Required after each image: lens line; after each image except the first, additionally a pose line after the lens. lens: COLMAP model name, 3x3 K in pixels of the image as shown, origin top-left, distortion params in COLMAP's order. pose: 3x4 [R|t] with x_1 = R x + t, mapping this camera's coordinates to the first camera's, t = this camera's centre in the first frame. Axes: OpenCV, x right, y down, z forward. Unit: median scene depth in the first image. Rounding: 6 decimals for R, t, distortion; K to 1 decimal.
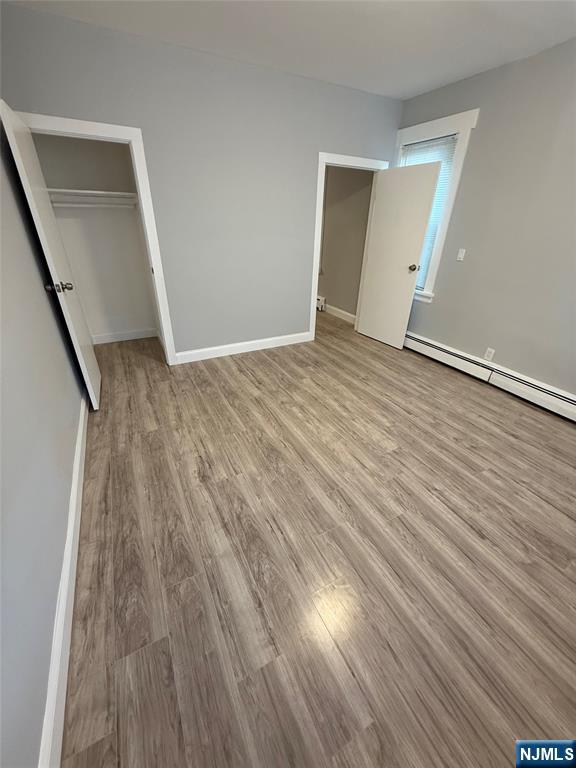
lens RADIAL K [[307.3, 0, 289.1], [0, 307.3, 381.4], [0, 0, 1]] dist [0.027054, 0.000137]
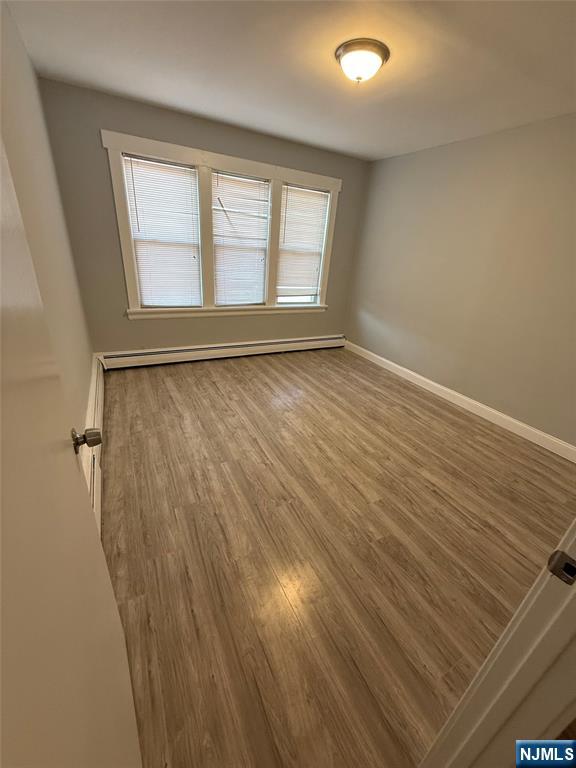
lens RADIAL K [[307.3, 0, 289.9], [0, 307.3, 385.0], [0, 0, 1]] dist [0.027054, 0.000137]
pose [[-0.993682, -0.096334, -0.057586, 0.386929], [-0.104344, 0.603980, 0.790140, -0.857242], [-0.041336, 0.791156, -0.610216, 1.596030]]
